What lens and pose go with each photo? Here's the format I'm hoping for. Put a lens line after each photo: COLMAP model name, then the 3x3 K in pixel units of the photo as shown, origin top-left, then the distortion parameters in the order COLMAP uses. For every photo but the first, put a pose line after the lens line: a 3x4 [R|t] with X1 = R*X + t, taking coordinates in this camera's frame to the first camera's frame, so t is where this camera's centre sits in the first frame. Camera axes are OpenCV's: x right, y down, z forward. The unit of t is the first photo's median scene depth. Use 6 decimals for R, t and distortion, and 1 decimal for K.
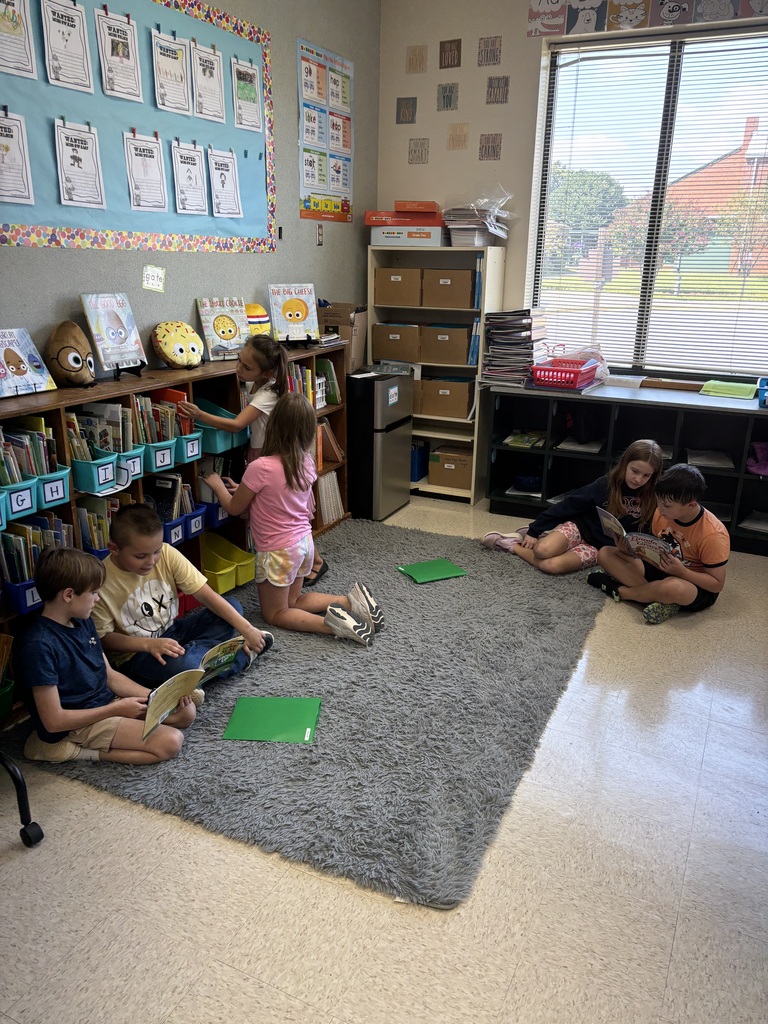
lens RADIAL K [[772.2, 0, 382.7], [0, 772.2, 515.7], [0, 0, 1]] dist [0.003107, -0.004772]
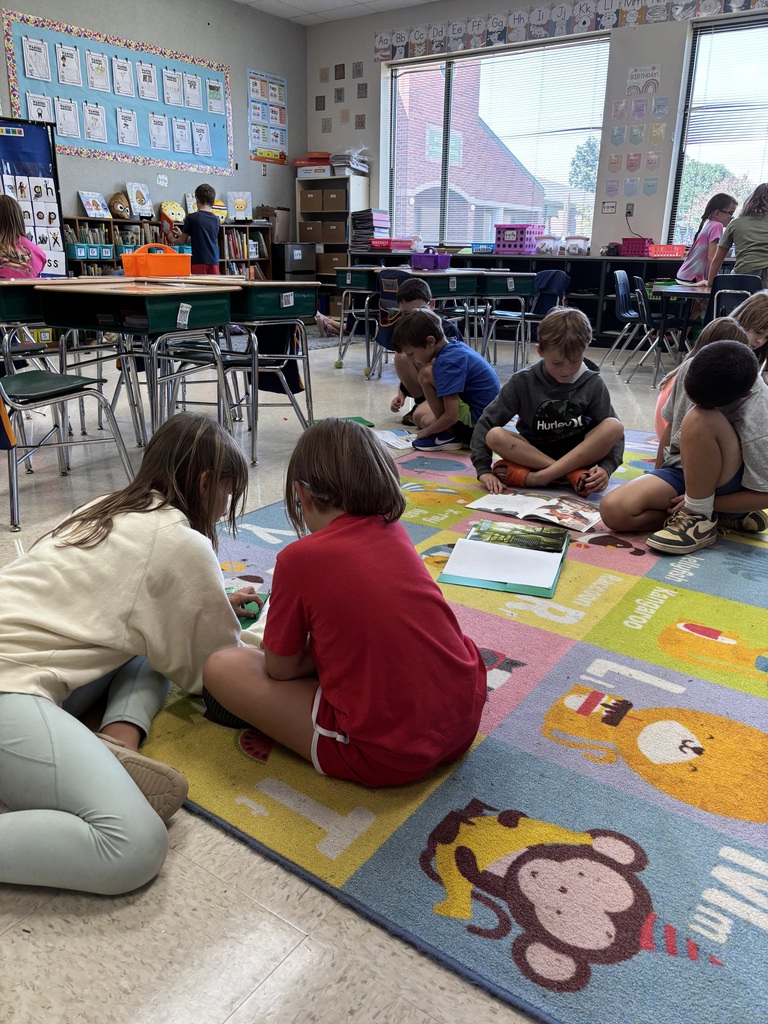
lens RADIAL K [[772.2, 0, 384.5], [0, 772.2, 509.7], [0, 0, 1]] dist [0.003107, -0.004772]
pose [[0.987804, 0.051167, -0.147054, 0.574201], [-0.052433, 0.998613, -0.004748, 0.497104], [0.146607, 0.012401, 0.989117, -0.880118]]
